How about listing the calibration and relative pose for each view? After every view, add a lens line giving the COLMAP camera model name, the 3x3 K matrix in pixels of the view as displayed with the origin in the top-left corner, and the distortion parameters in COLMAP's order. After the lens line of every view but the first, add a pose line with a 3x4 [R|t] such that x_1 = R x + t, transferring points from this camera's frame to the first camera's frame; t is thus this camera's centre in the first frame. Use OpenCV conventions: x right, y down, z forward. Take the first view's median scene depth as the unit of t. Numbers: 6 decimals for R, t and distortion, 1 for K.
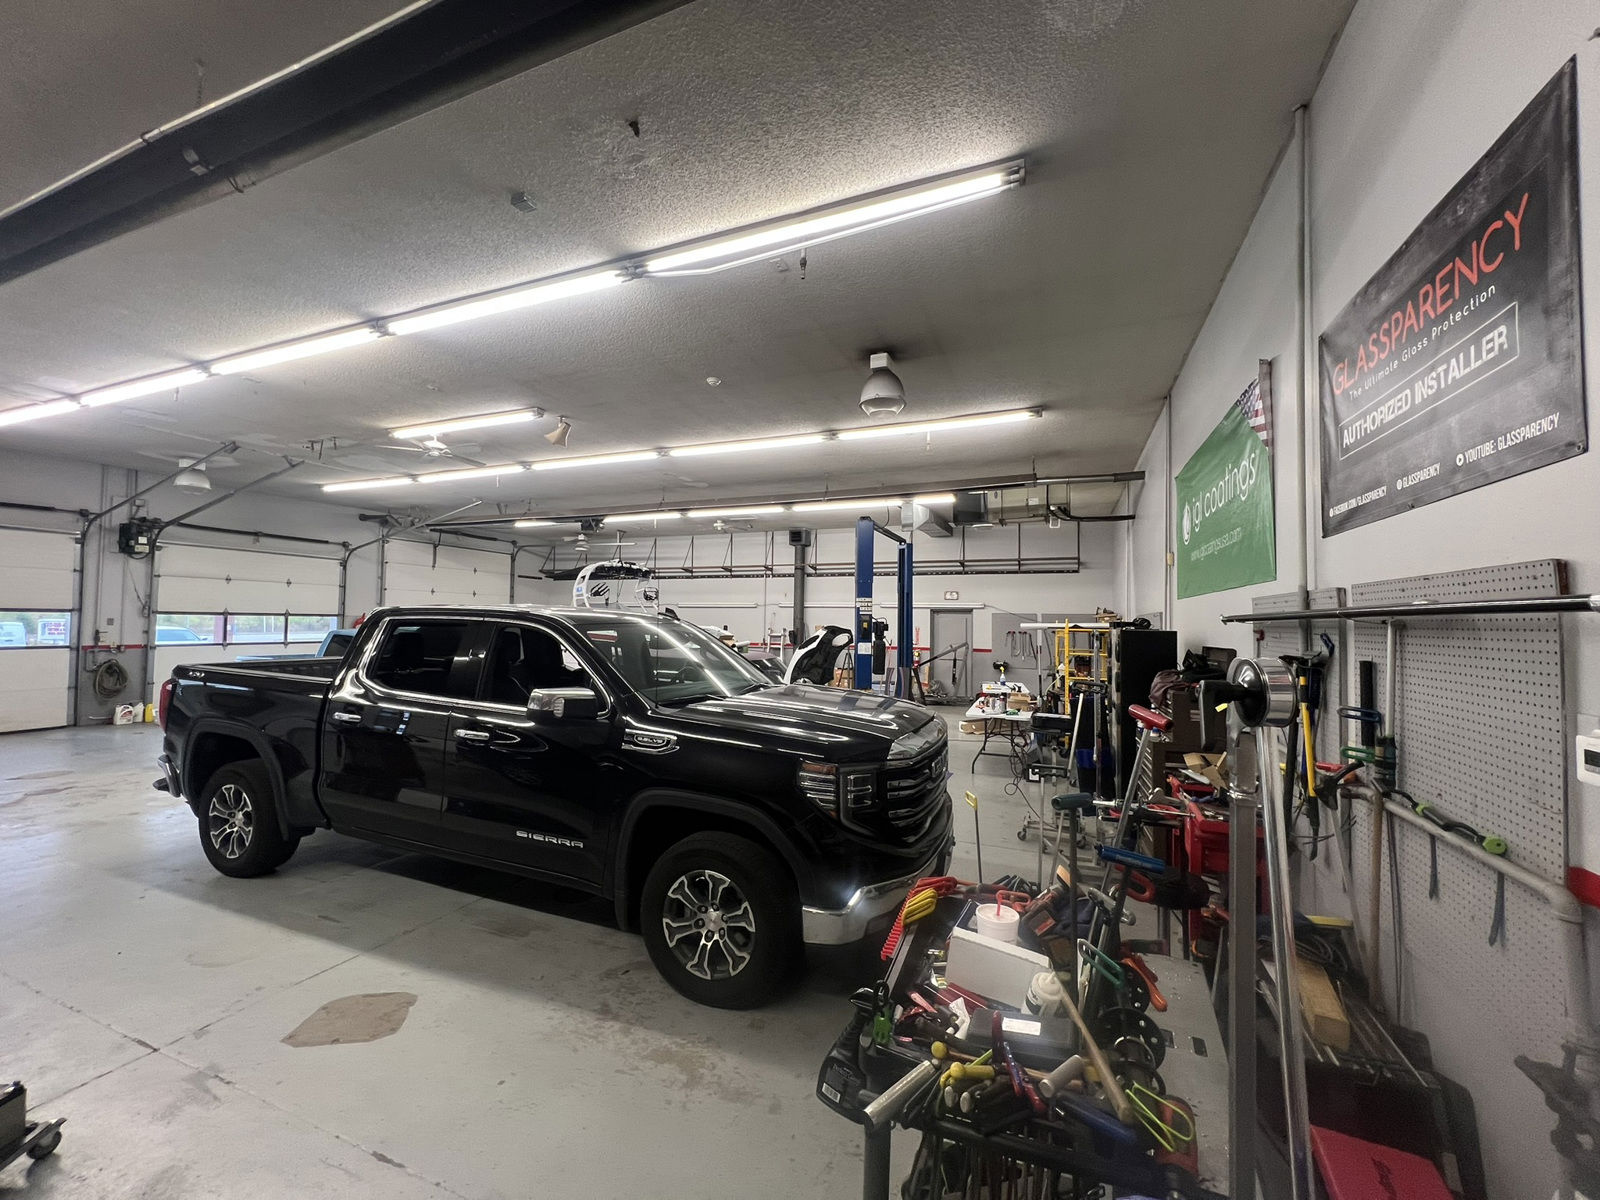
lens RADIAL K [[642.7, 0, 800.0], [0, 642.7, 600.0], [0, 0, 1]] dist [-0.000681, 0.000113]
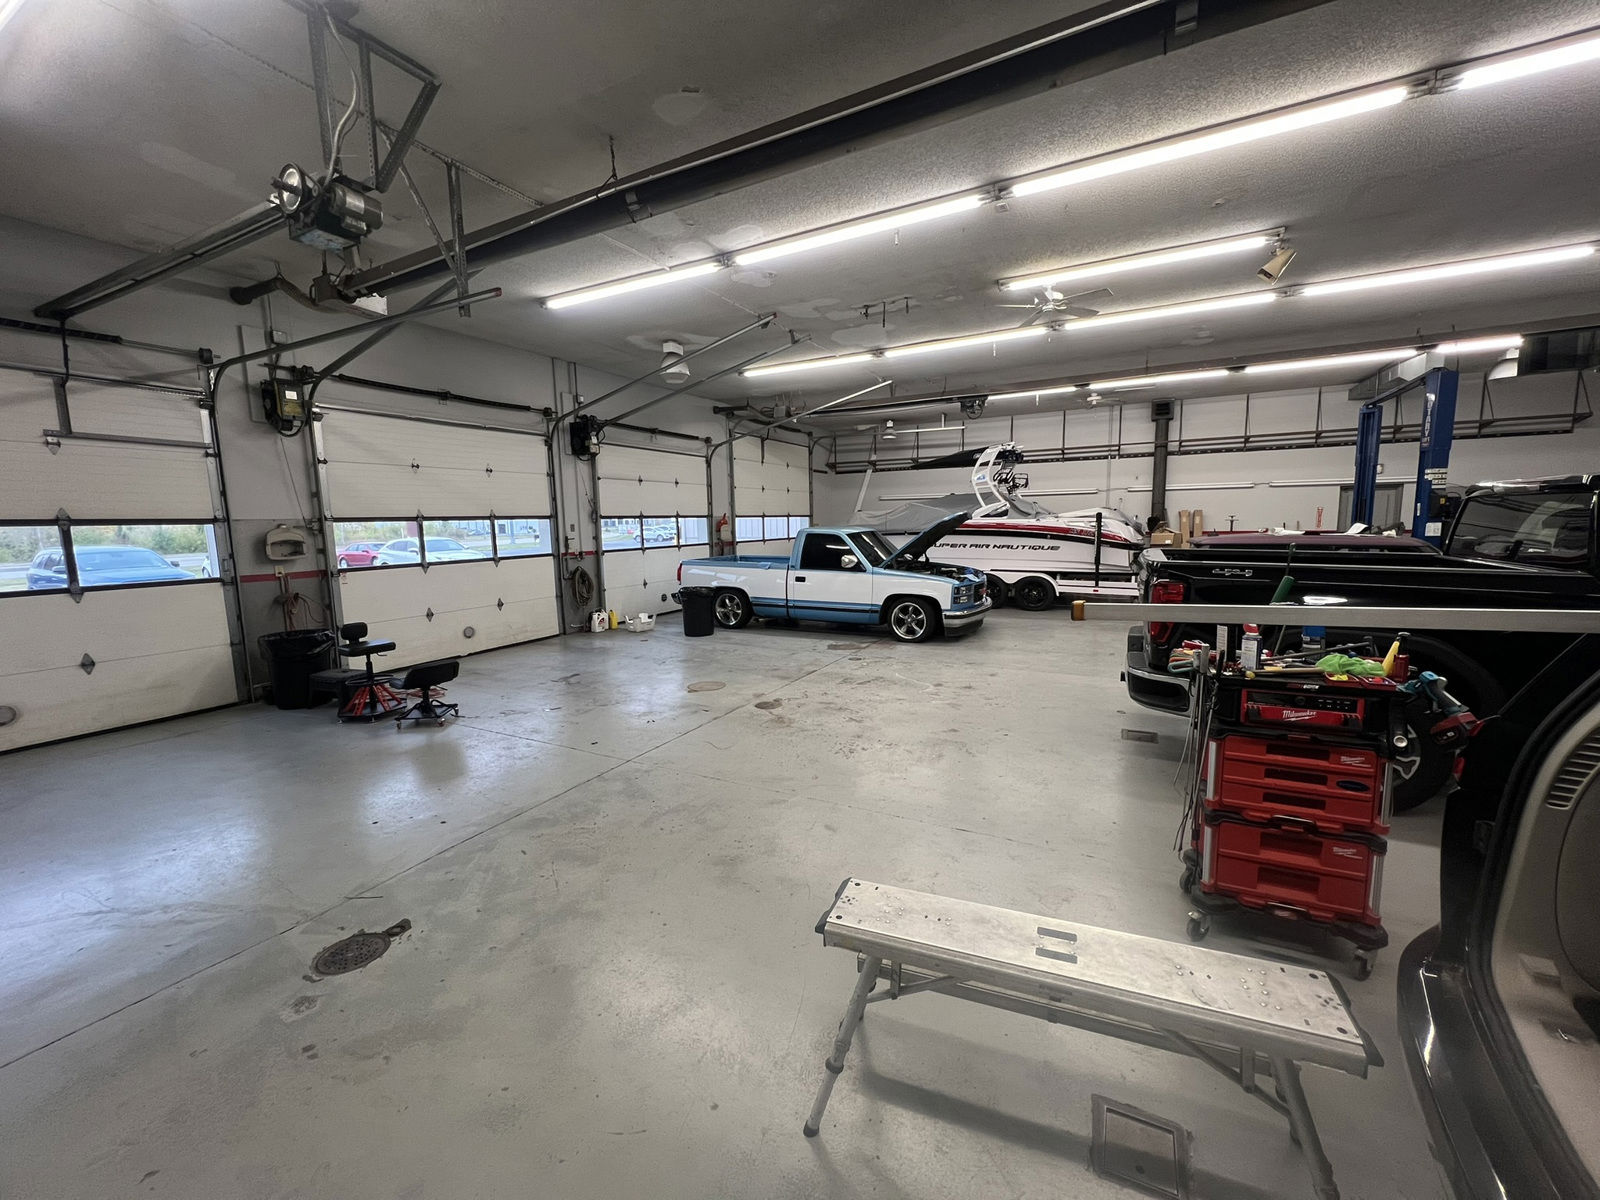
lens RADIAL K [[642.7, 0, 800.0], [0, 642.7, 600.0], [0, 0, 1]] dist [-0.000681, 0.000113]
pose [[0.994336, -0.022499, -0.103871, -0.598704], [0.038784, 0.986752, 0.157534, 0.001859], [0.098950, -0.160670, 0.982036, 0.063027]]
